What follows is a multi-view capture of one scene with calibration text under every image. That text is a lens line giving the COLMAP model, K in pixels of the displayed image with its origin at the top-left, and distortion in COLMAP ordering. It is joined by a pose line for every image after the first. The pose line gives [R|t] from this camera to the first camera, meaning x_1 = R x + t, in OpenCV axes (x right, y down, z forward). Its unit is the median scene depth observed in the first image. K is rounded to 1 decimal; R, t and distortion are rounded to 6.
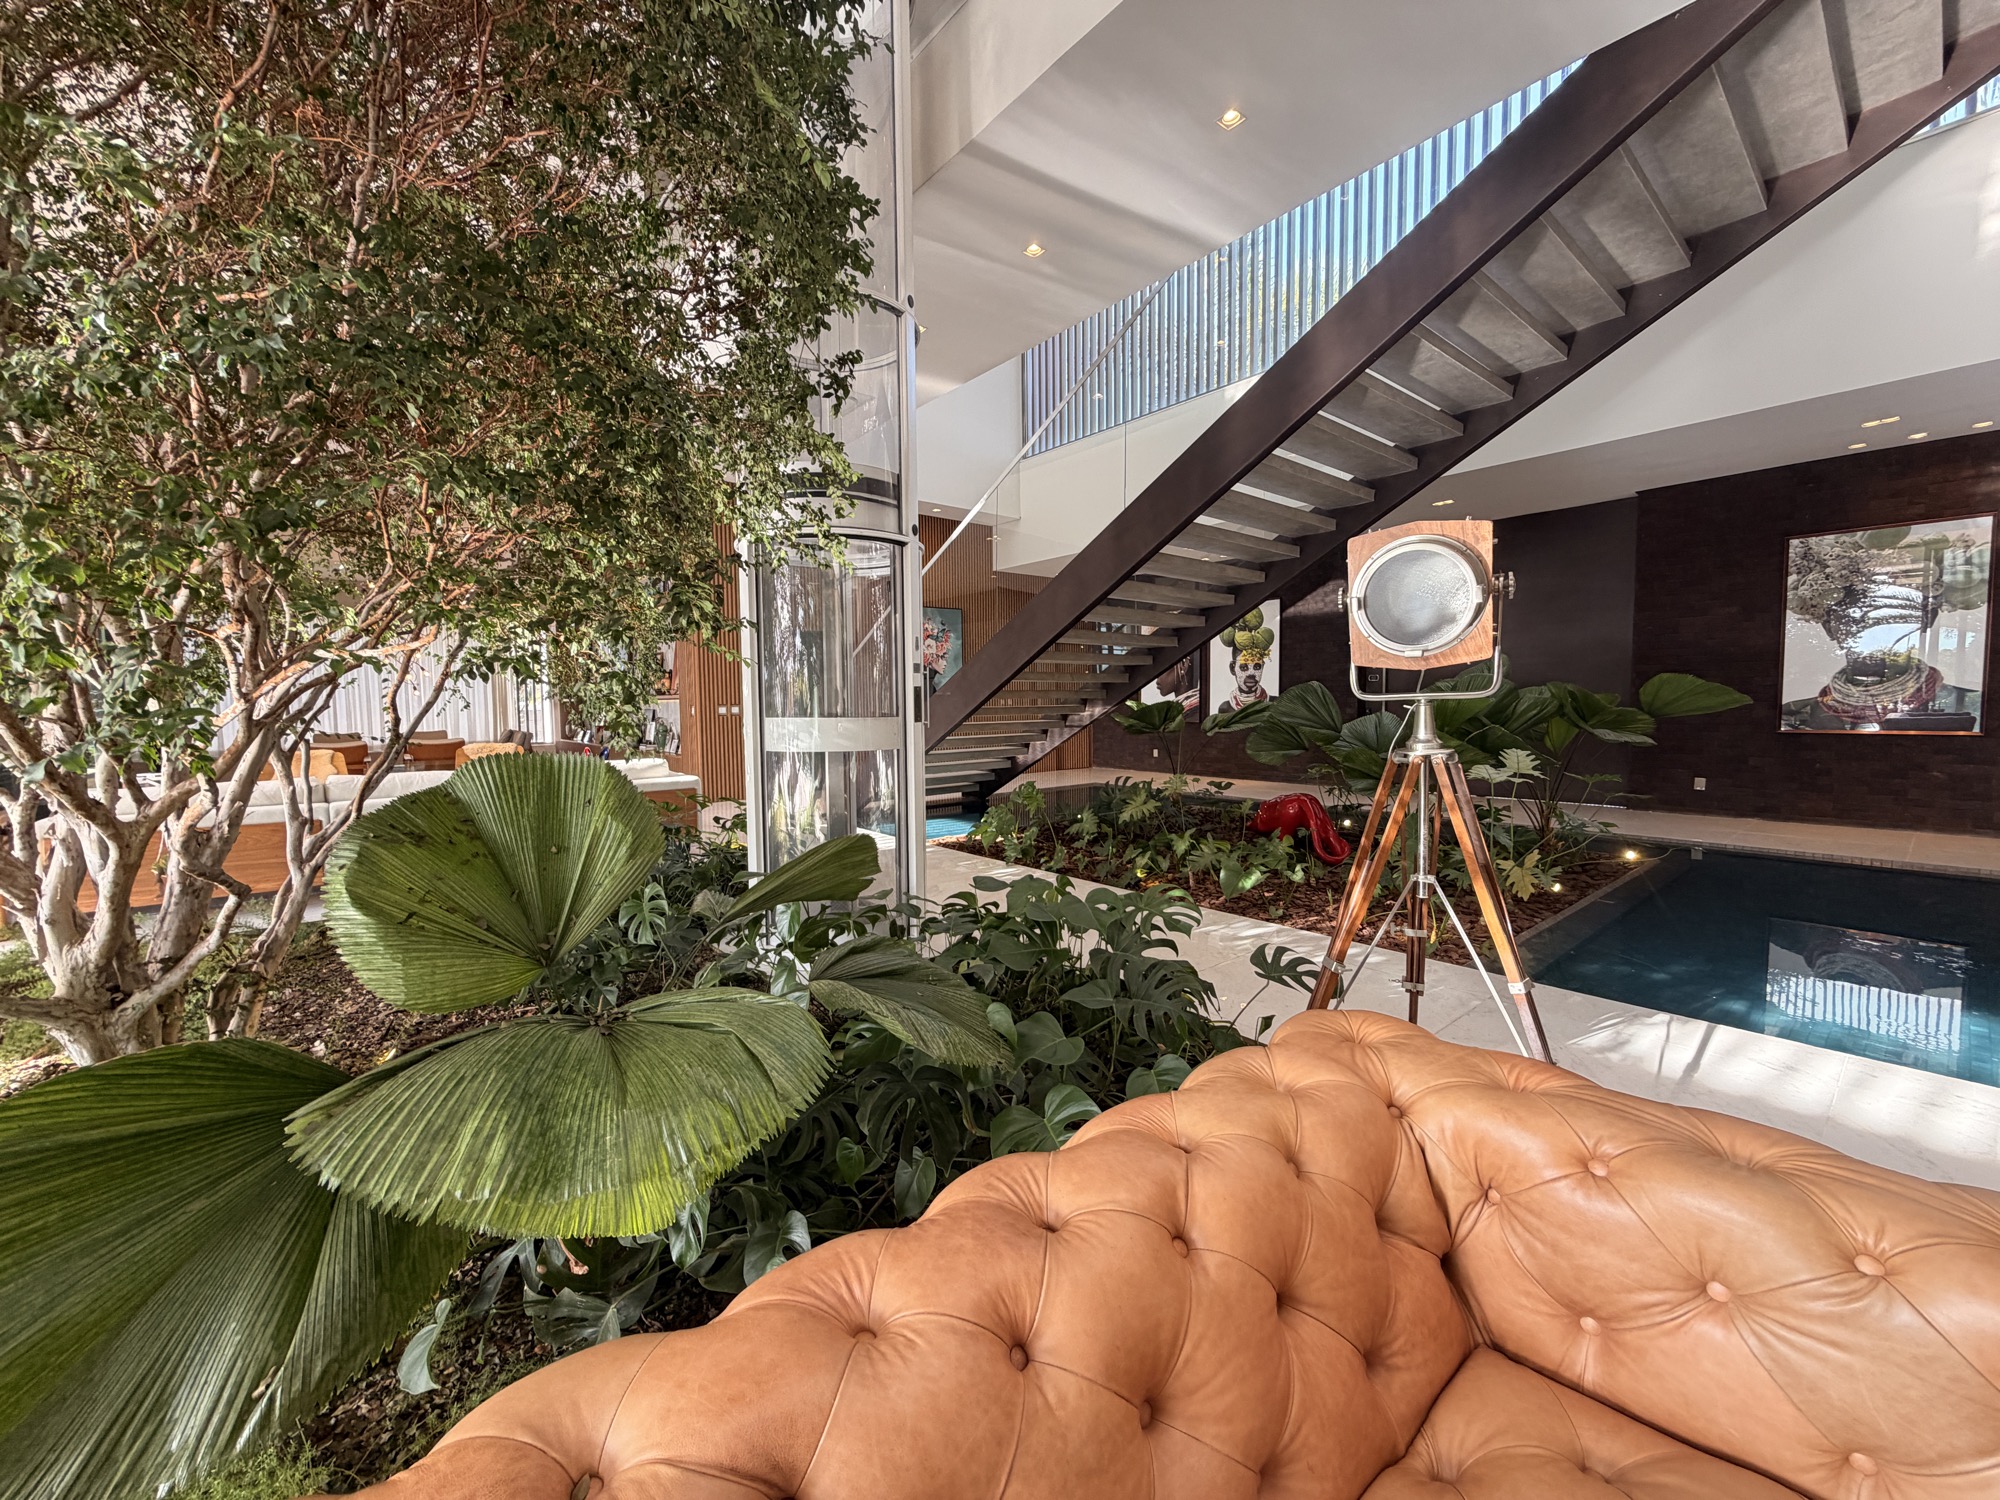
lens RADIAL K [[792.5, 0, 991.5], [0, 792.5, 752.6], [0, 0, 1]] dist [-0.001258, 0.000225]
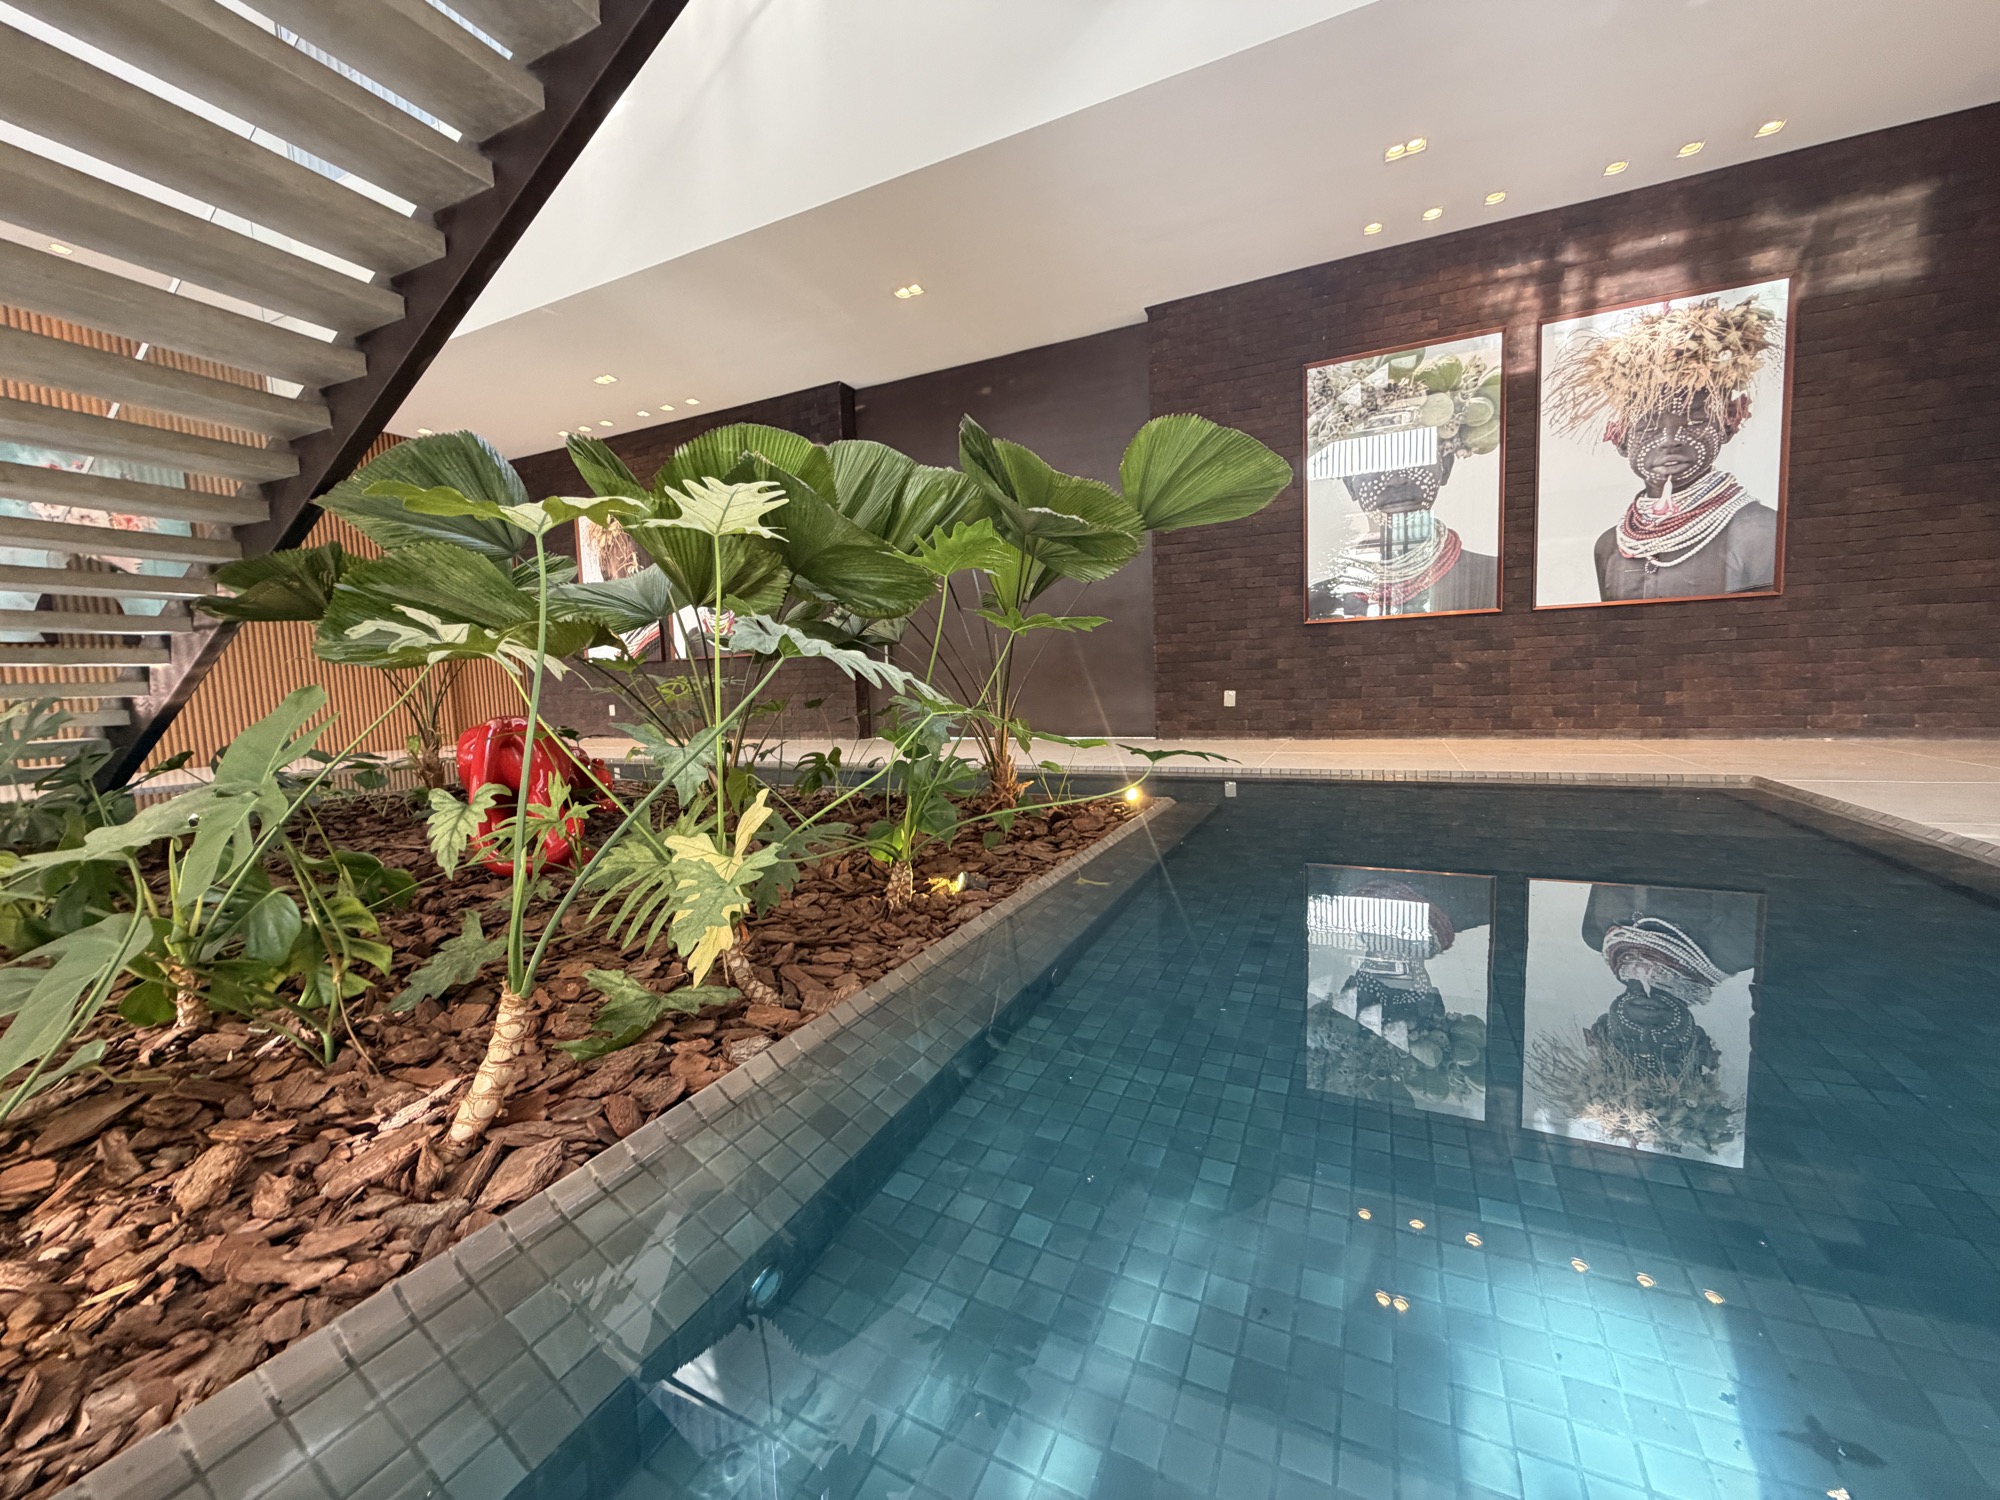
lens RADIAL K [[791.3, 0, 992.5], [0, 791.3, 750.6], [0, 0, 1]] dist [-0.001134, -0.000239]
pose [[0.907801, -0.056329, 0.415601, 0.655812], [0.050973, 0.998412, 0.023979, 0.107408], [-0.416291, -0.000583, 0.909231, 0.718087]]
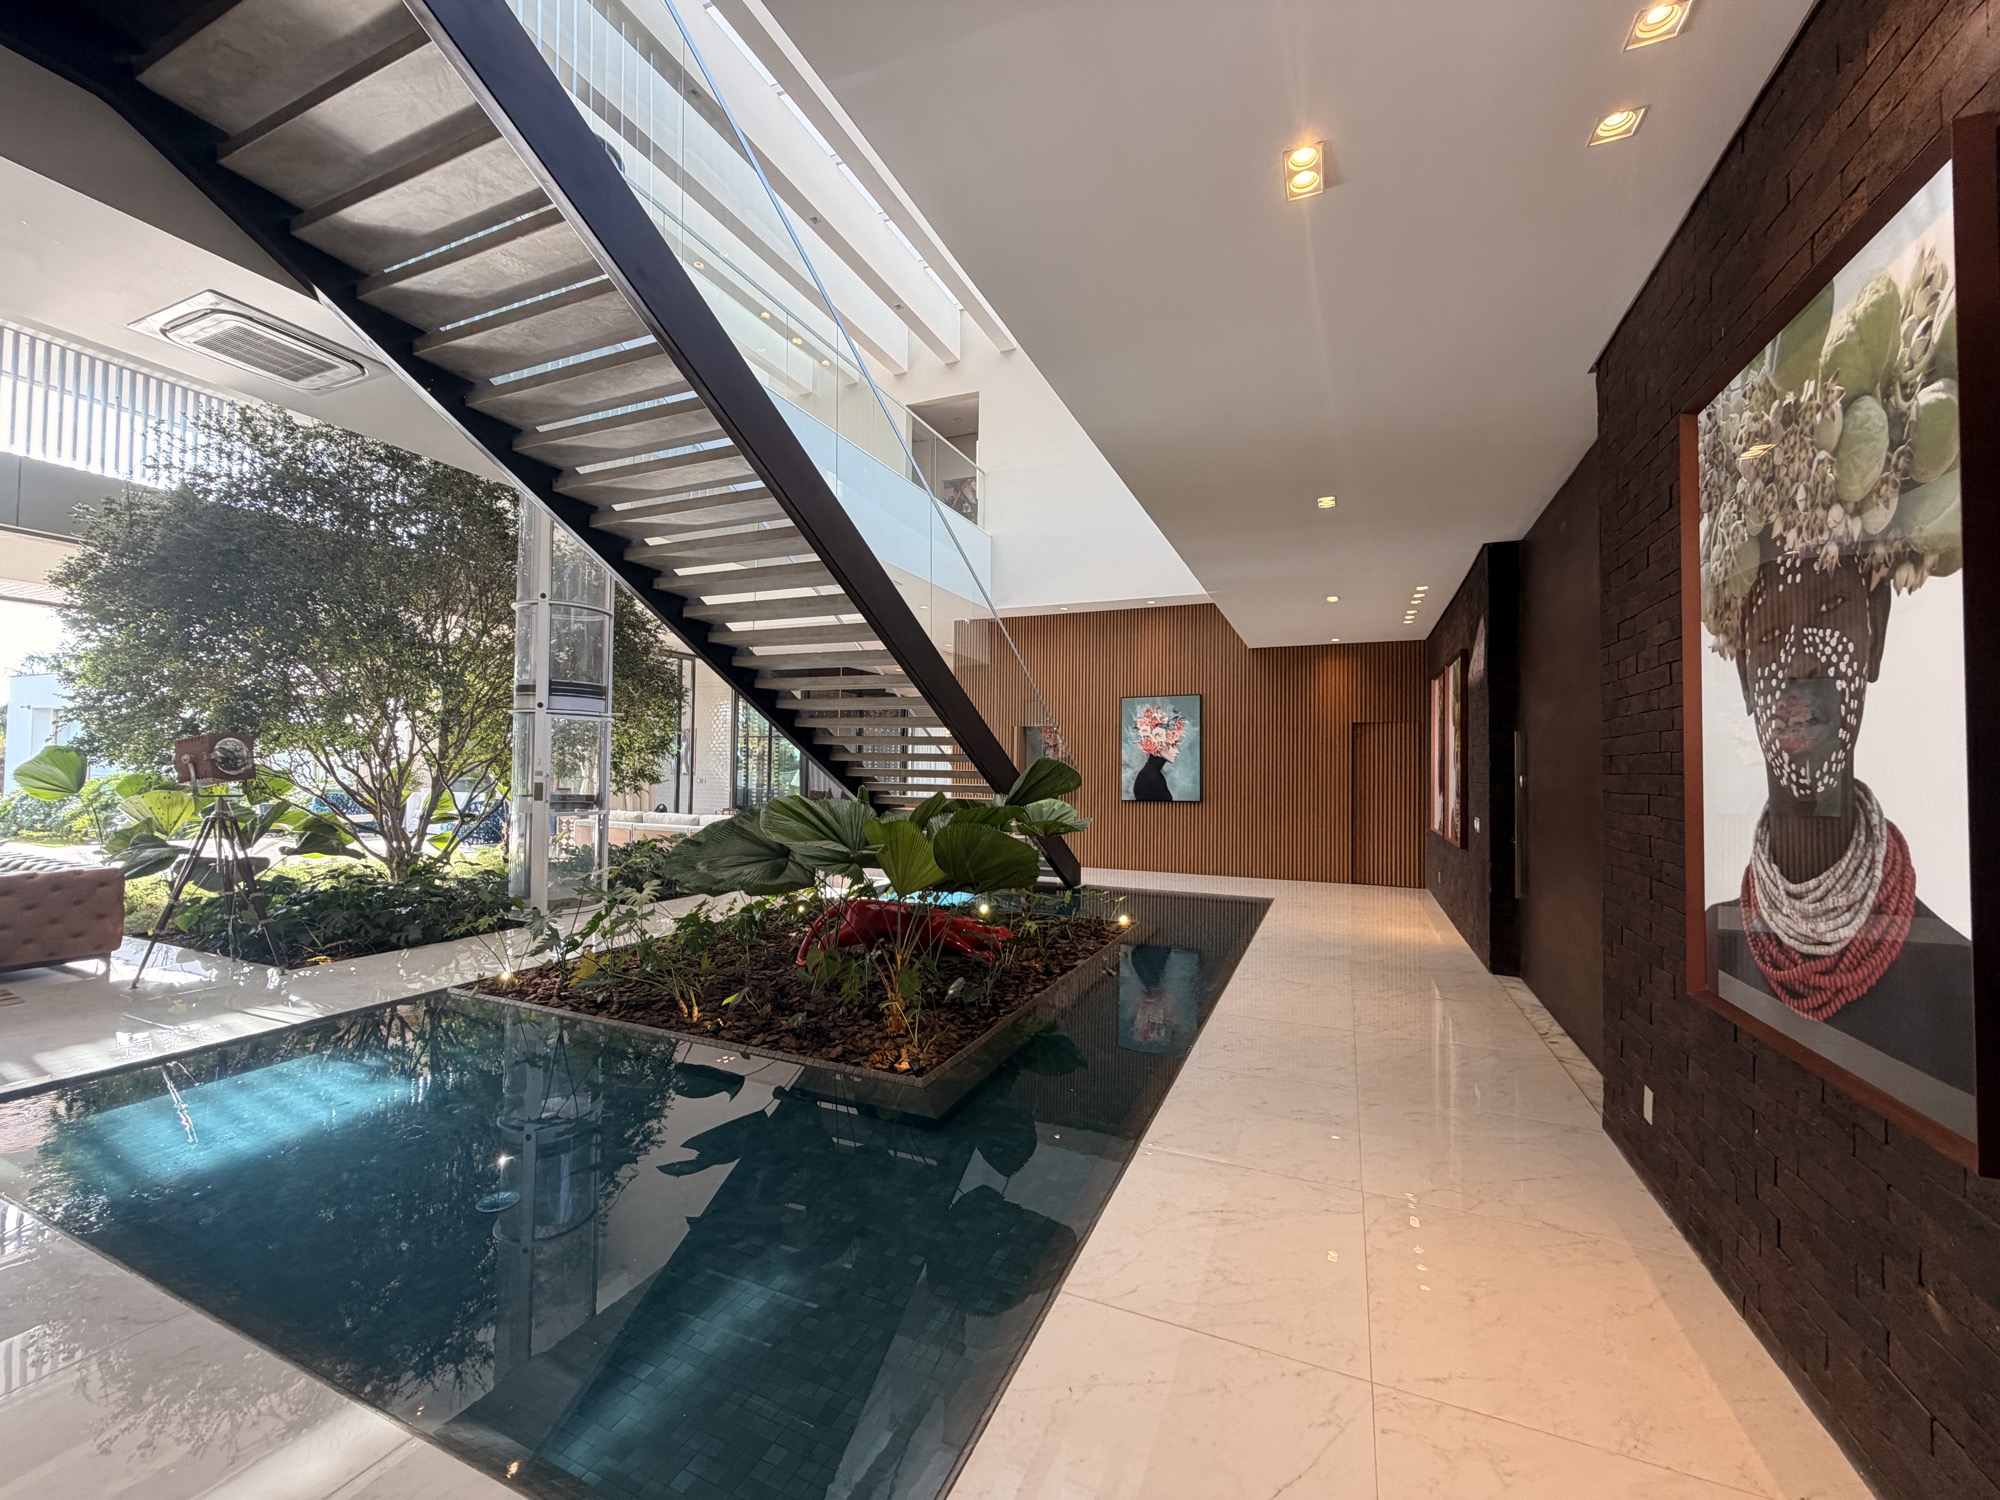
lens RADIAL K [[791.3, 0, 992.5], [0, 791.3, 750.6], [0, 0, 1]] dist [-0.001134, -0.000239]
pose [[0.450487, -0.002168, -0.892780, 1.944685], [-0.078502, 0.996028, -0.042030, -0.150850], [0.889325, 0.089019, 0.448527, 0.995467]]
